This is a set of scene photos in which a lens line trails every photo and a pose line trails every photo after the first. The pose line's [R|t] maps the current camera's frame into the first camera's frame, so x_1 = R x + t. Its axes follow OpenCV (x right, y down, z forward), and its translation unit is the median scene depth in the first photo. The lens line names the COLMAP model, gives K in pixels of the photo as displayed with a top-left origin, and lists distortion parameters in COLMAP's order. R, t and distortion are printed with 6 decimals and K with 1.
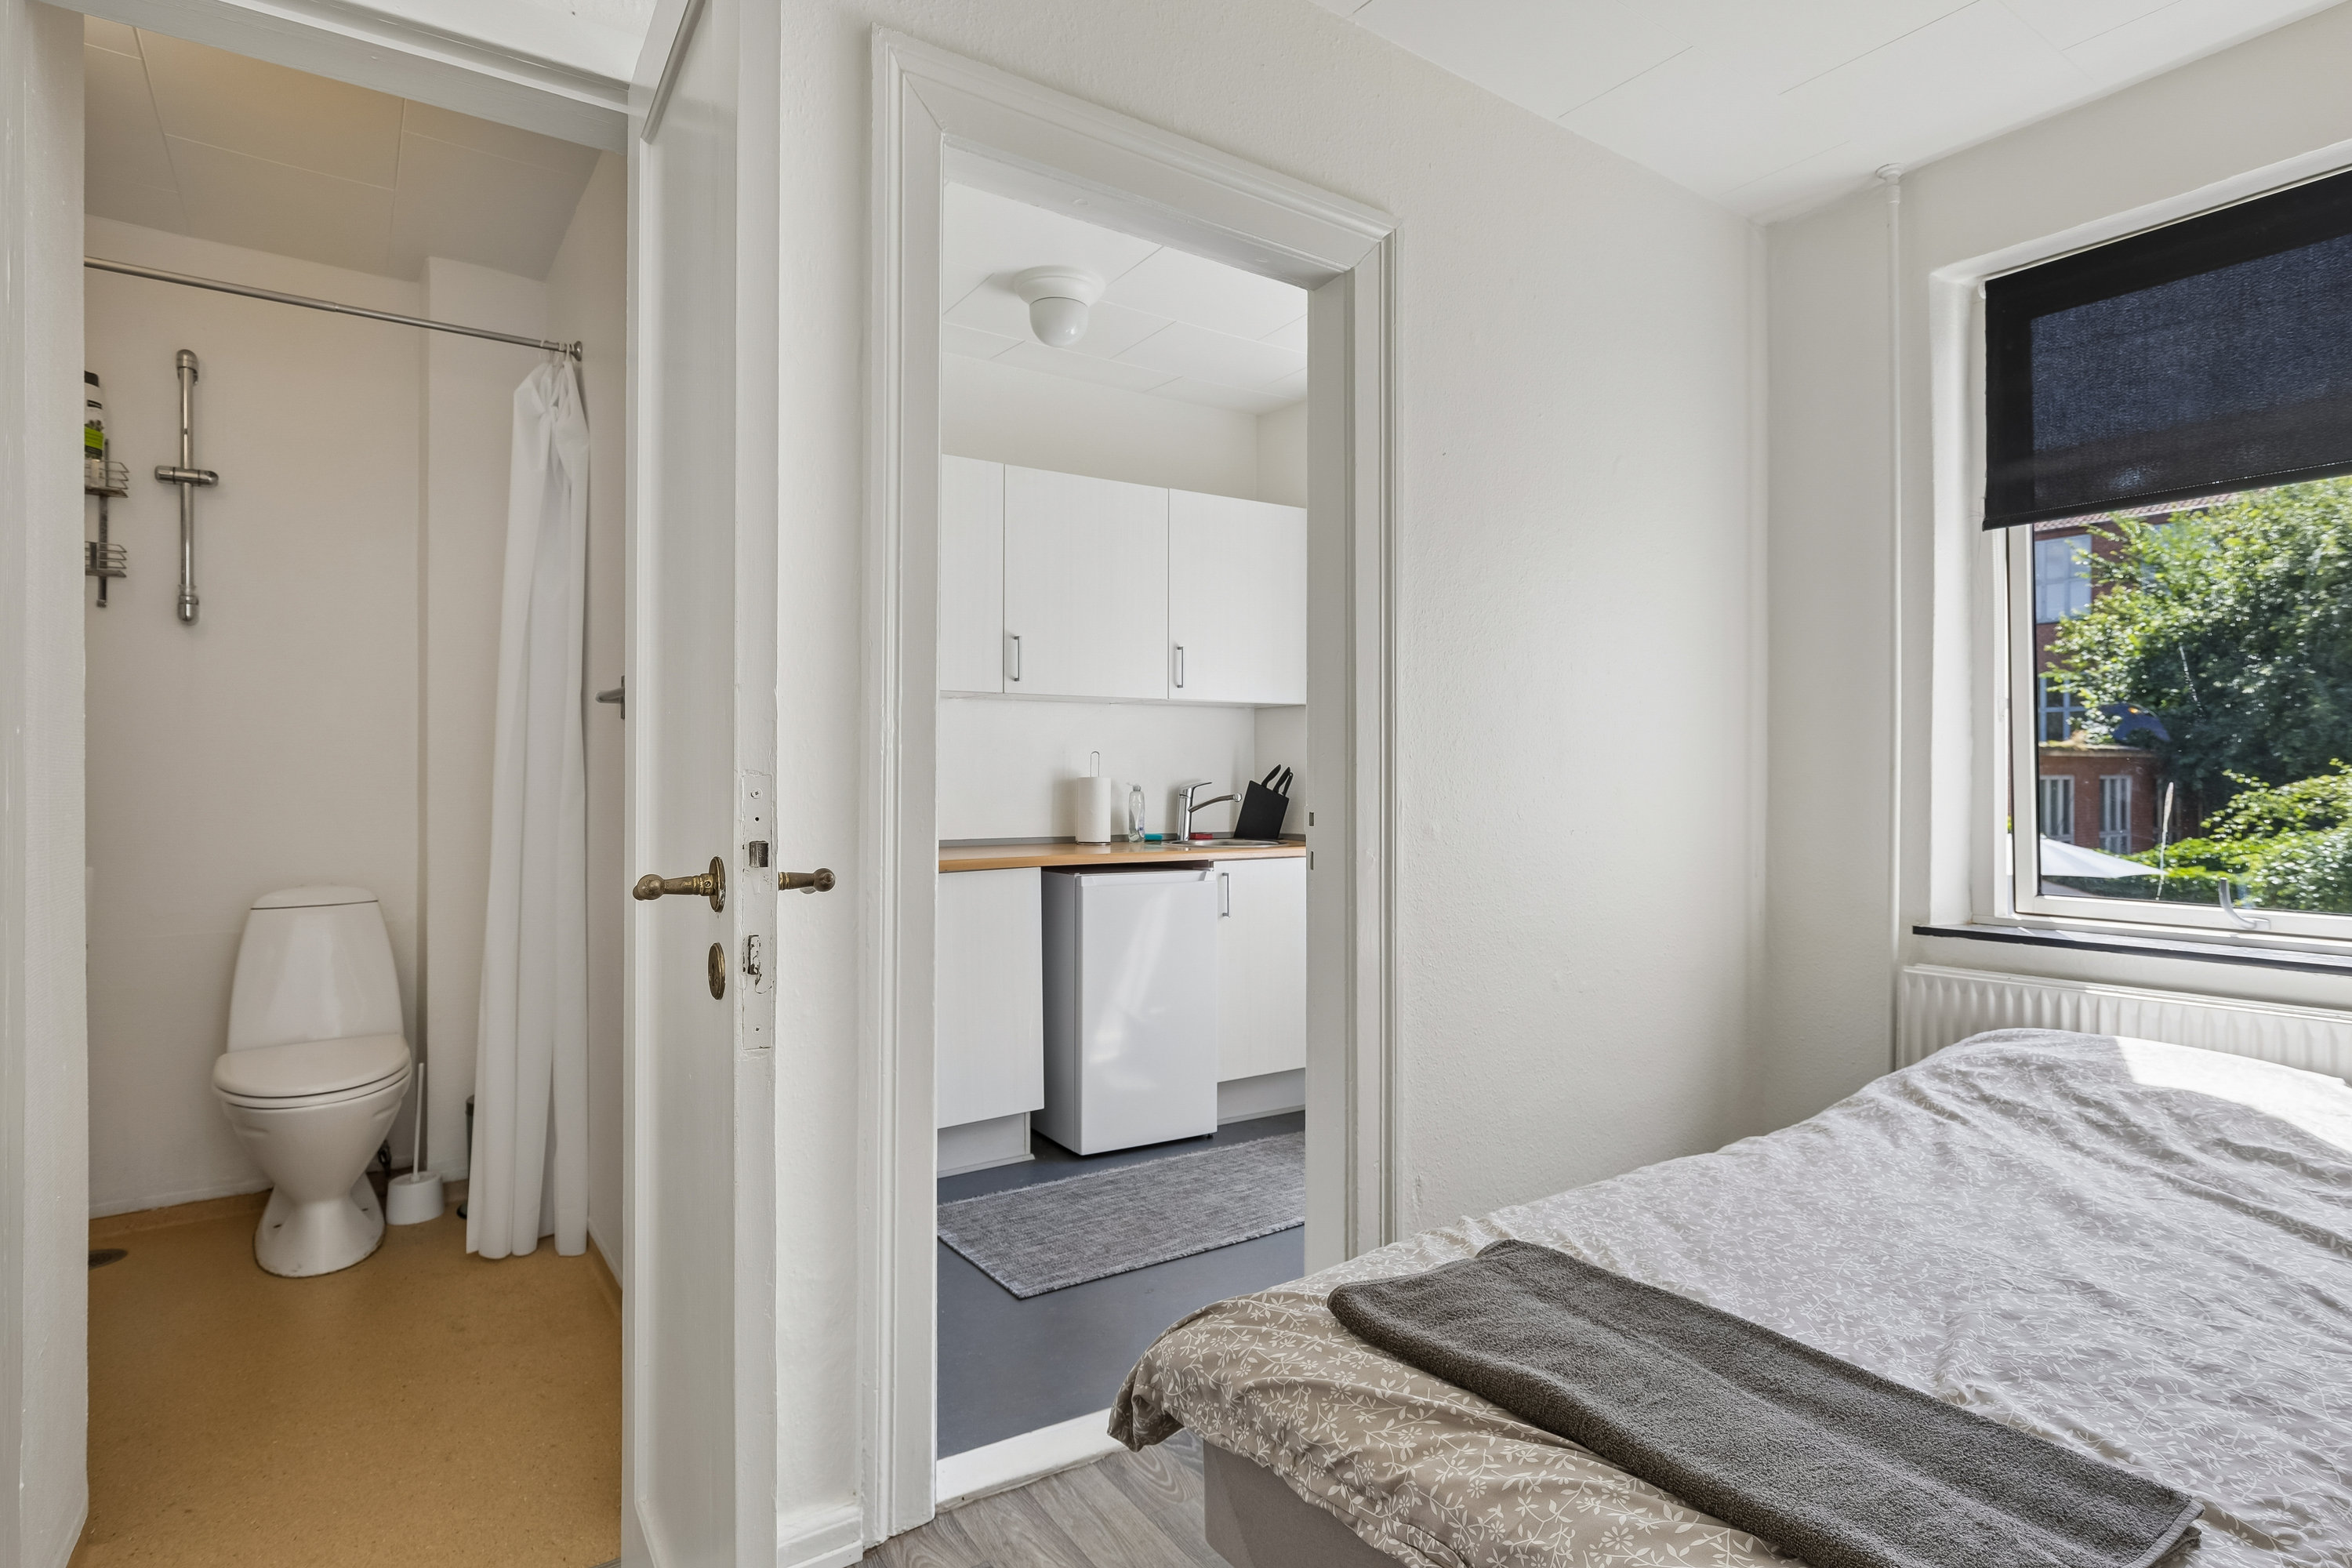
lens RADIAL K [[1198.4, 0, 1173.0], [0, 1198.4, 775.1], [0, 0, 1]] dist [-0.009259, 0.003110]
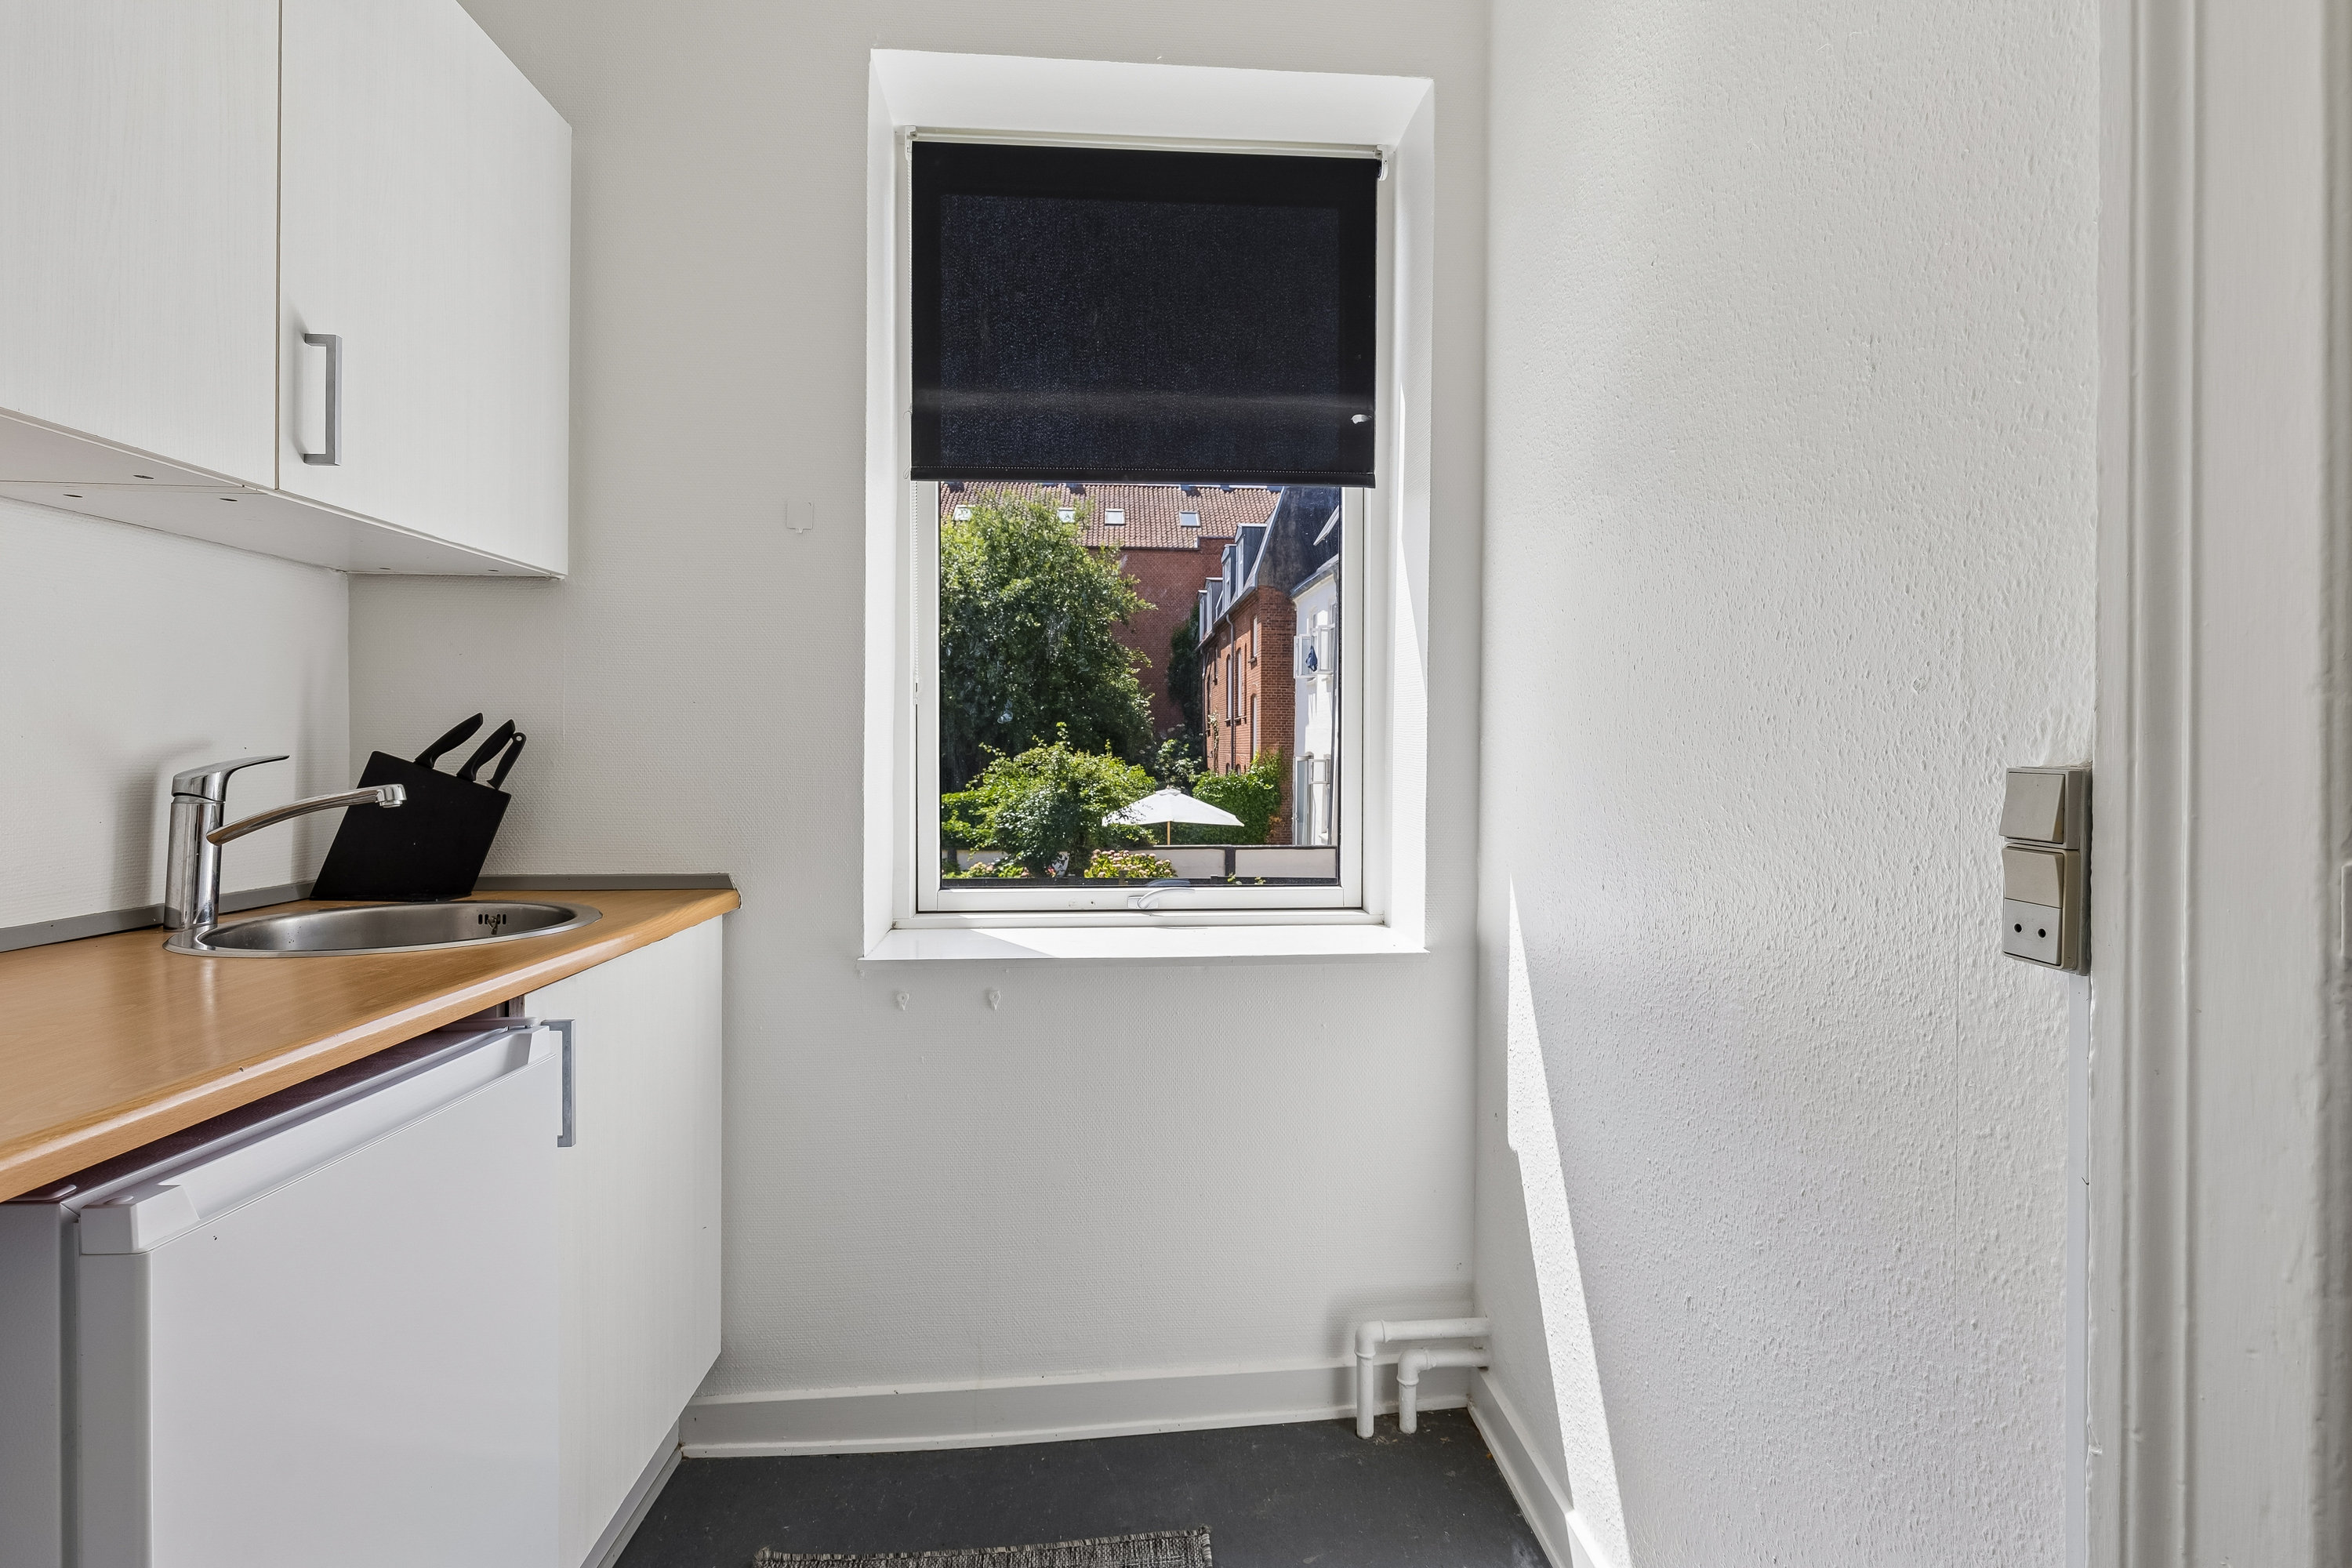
lens RADIAL K [[1108.2, 0, 1173.8], [0, 1108.2, 755.2], [0, 0, 1]] dist [-0.001718, 0.001489]
pose [[0.506977, -0.002692, 0.861956, -0.152493], [-0.005229, 0.999967, 0.006199, 0.002400], [-0.861944, -0.007650, 0.506946, 0.742766]]
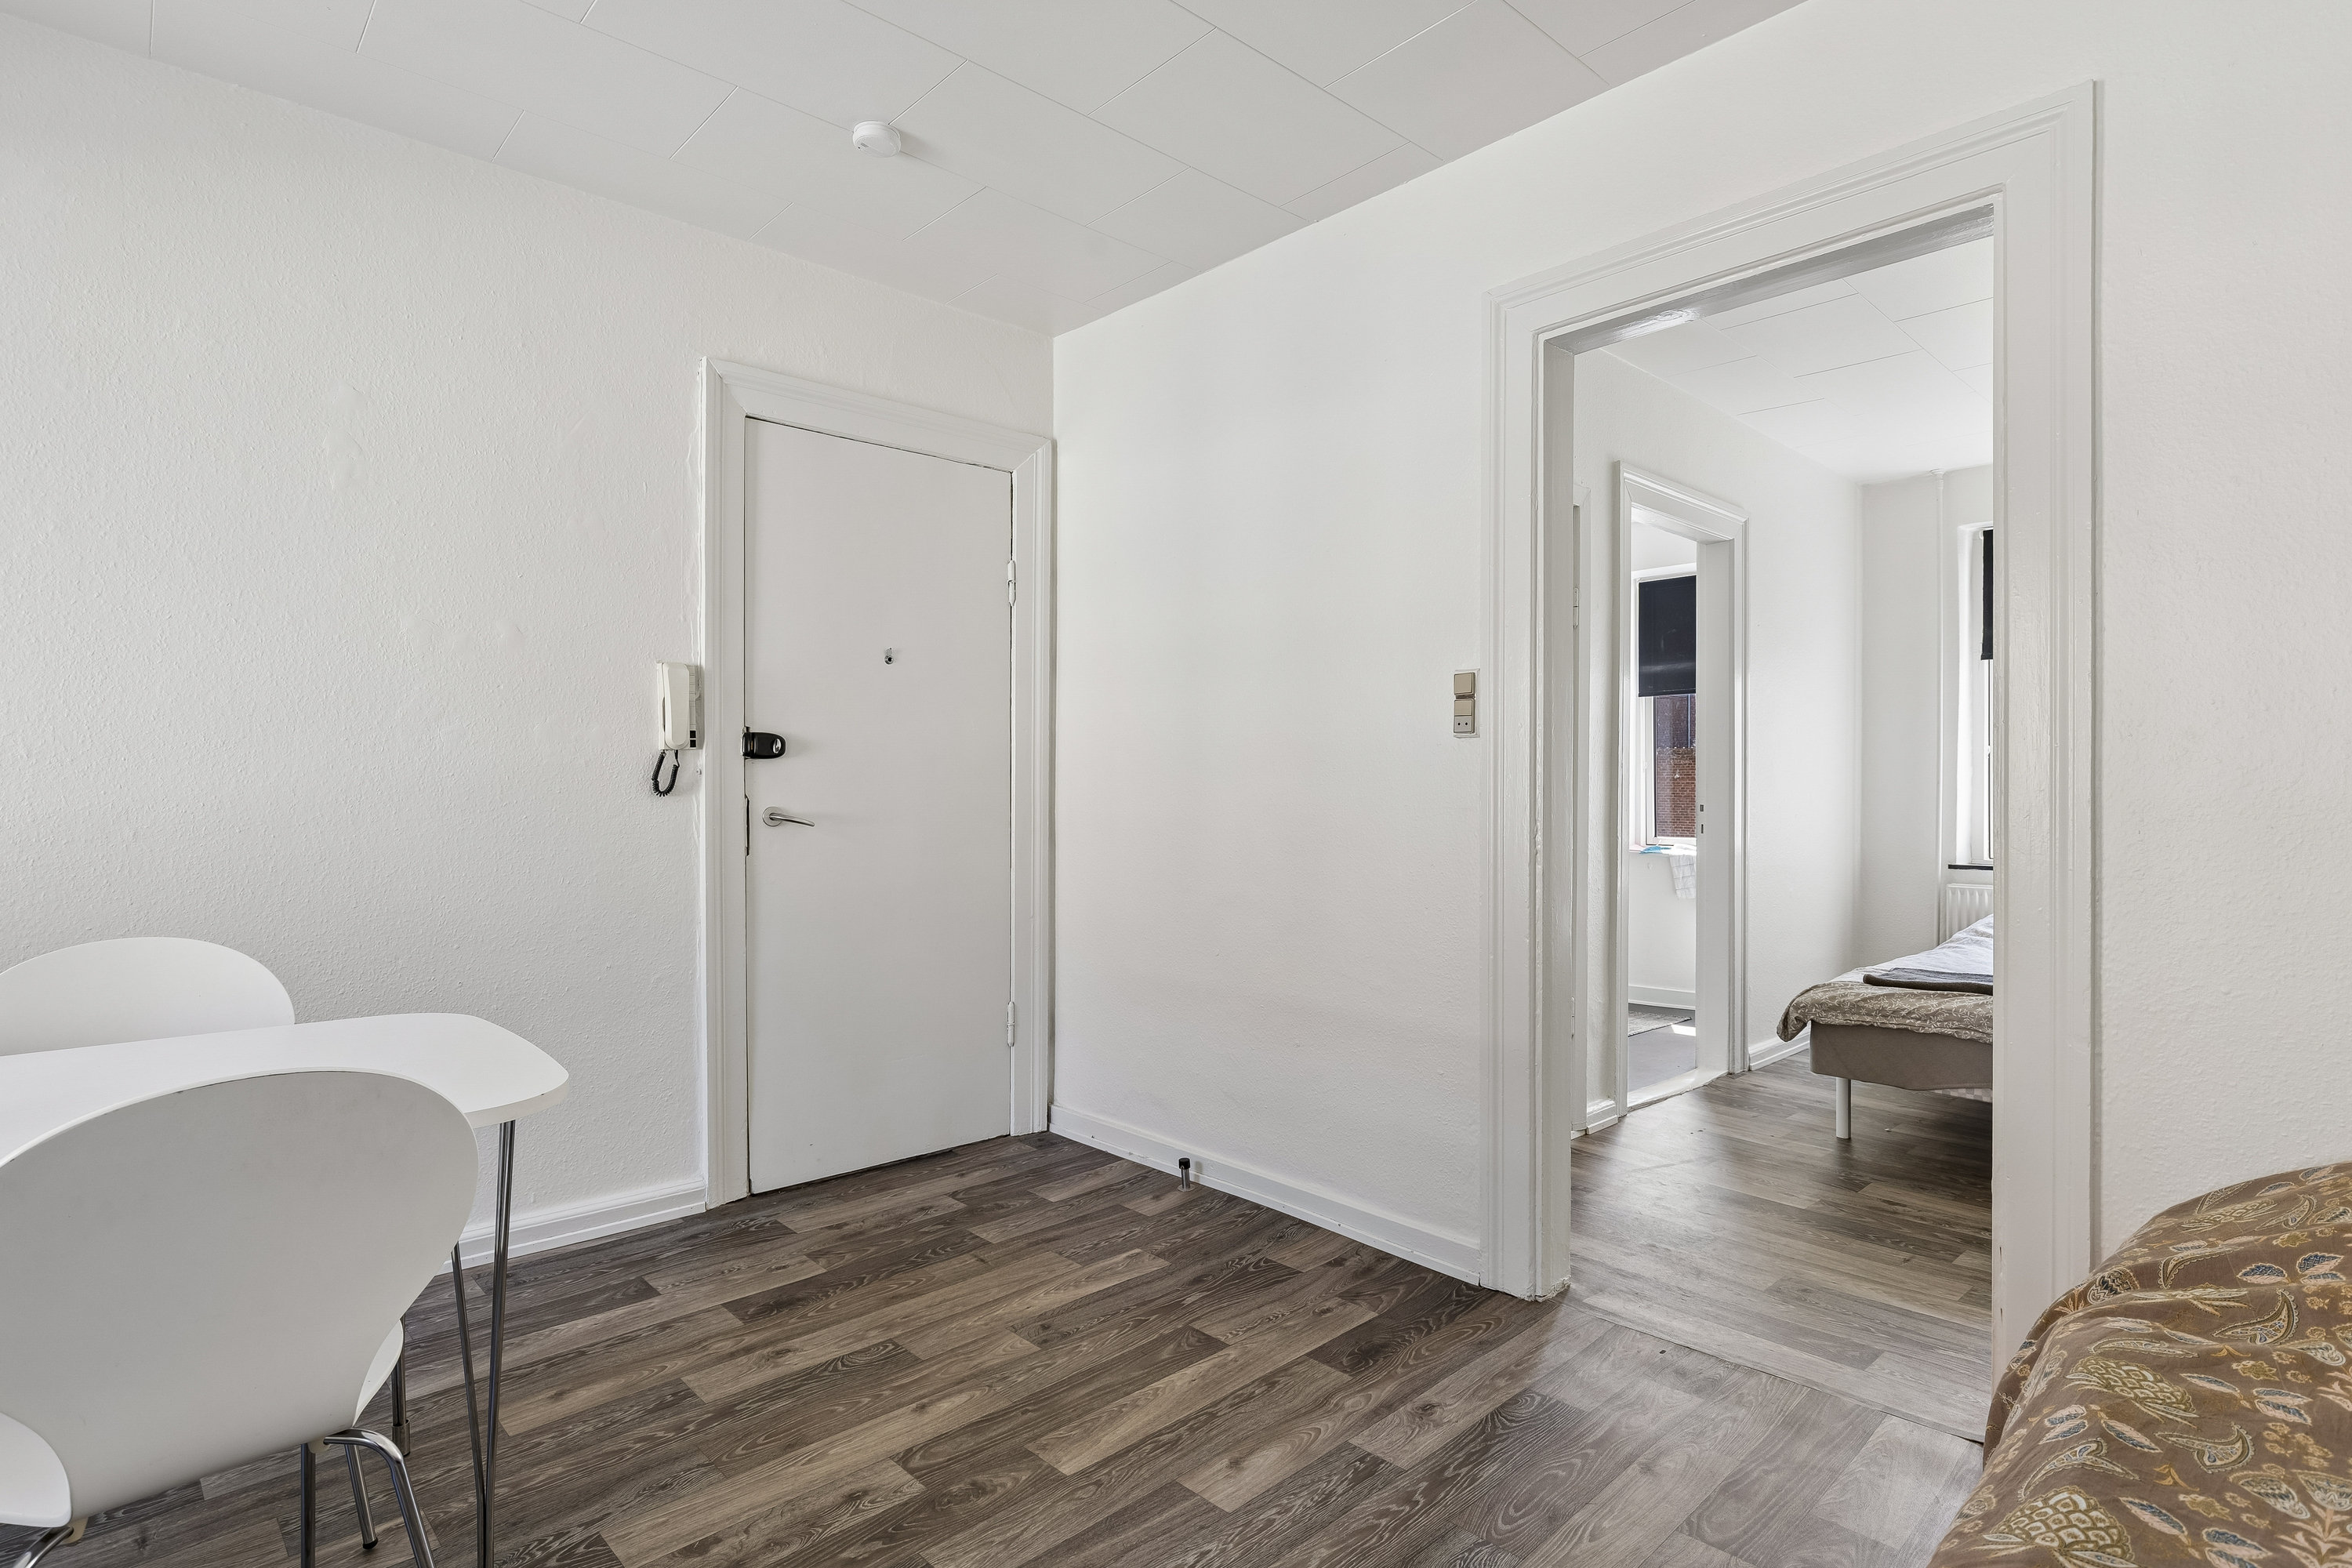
lens RADIAL K [[1198.4, 0, 1193.5], [0, 1198.4, 781.5], [0, 0, 1]] dist [-0.009259, 0.003110]
pose [[0.988119, 0.001692, 0.153679, -0.682581], [-0.001124, 0.999992, -0.003782, 0.000817], [-0.153684, 0.003565, 0.988114, -0.554916]]
